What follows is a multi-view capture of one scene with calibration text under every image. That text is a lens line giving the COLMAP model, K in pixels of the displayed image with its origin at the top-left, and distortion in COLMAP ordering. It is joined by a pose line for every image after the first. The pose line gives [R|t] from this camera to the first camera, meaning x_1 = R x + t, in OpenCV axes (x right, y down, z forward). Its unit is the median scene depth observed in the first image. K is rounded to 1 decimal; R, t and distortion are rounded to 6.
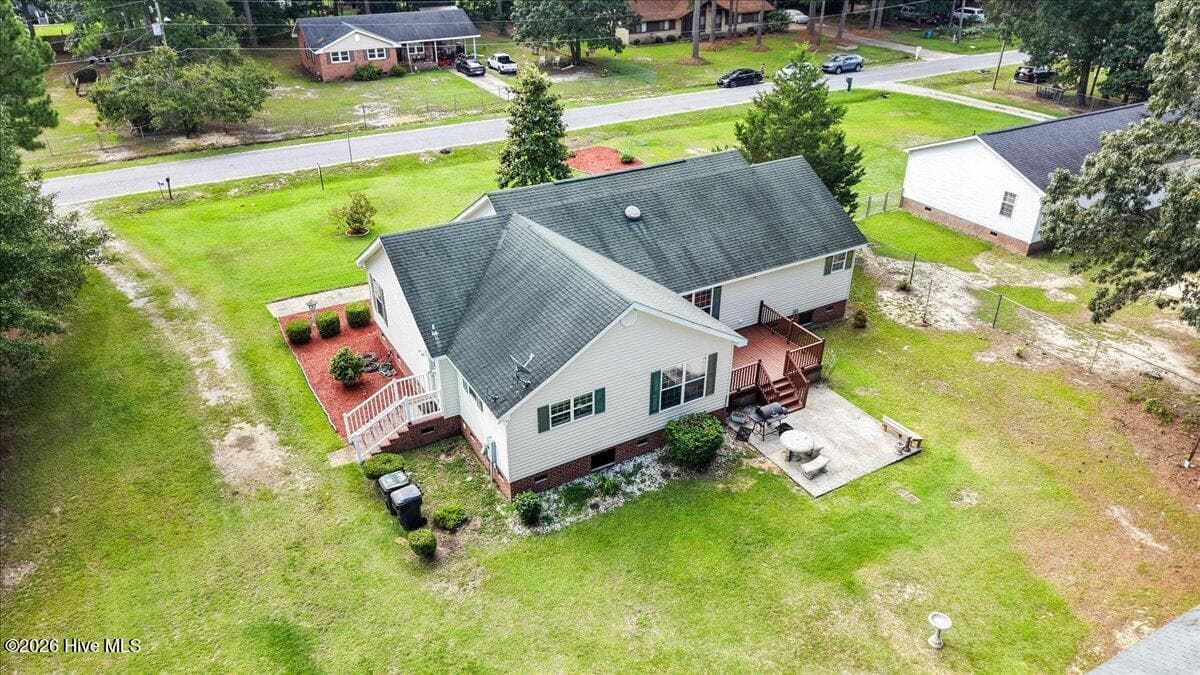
lens RADIAL K [[807.9, 0, 600.0], [0, 807.9, 337.5], [0, 0, 1]] dist [0.027388, -0.031433]
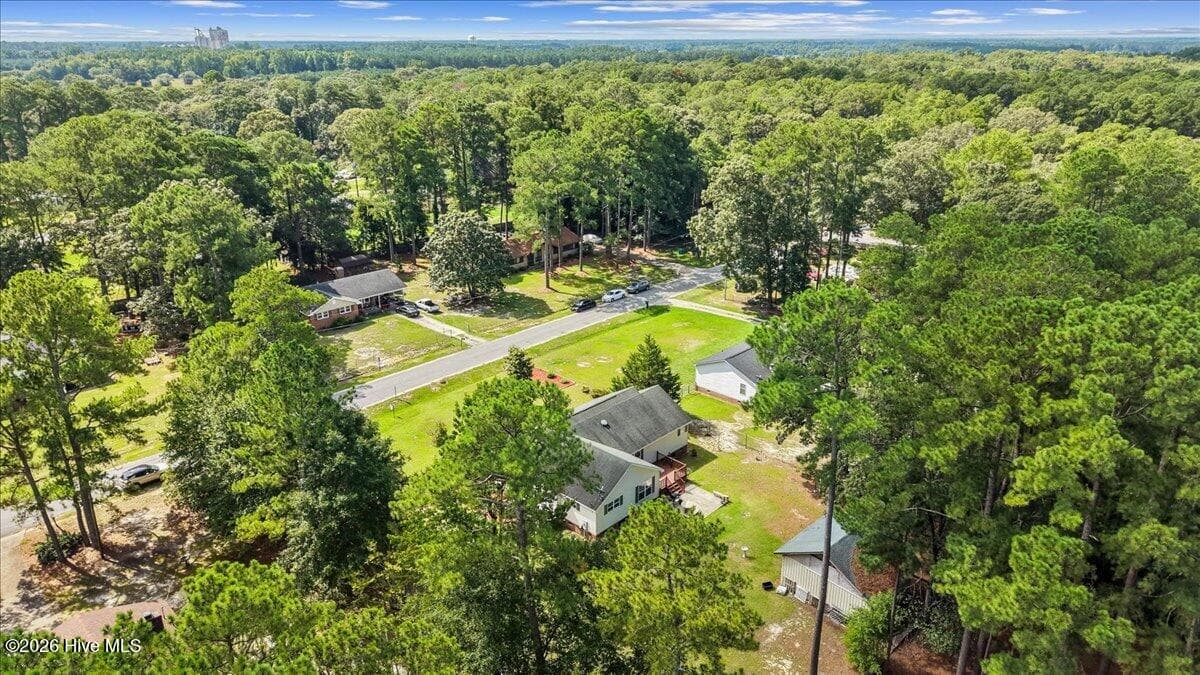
lens RADIAL K [[807.9, 0, 600.0], [0, 807.9, 337.5], [0, 0, 1]] dist [0.027388, -0.031433]
pose [[0.955550, -0.104567, 0.275661, -0.559105], [0.144131, 0.981328, -0.127366, -0.091474], [-0.257195, 0.161436, 0.952780, -1.234286]]
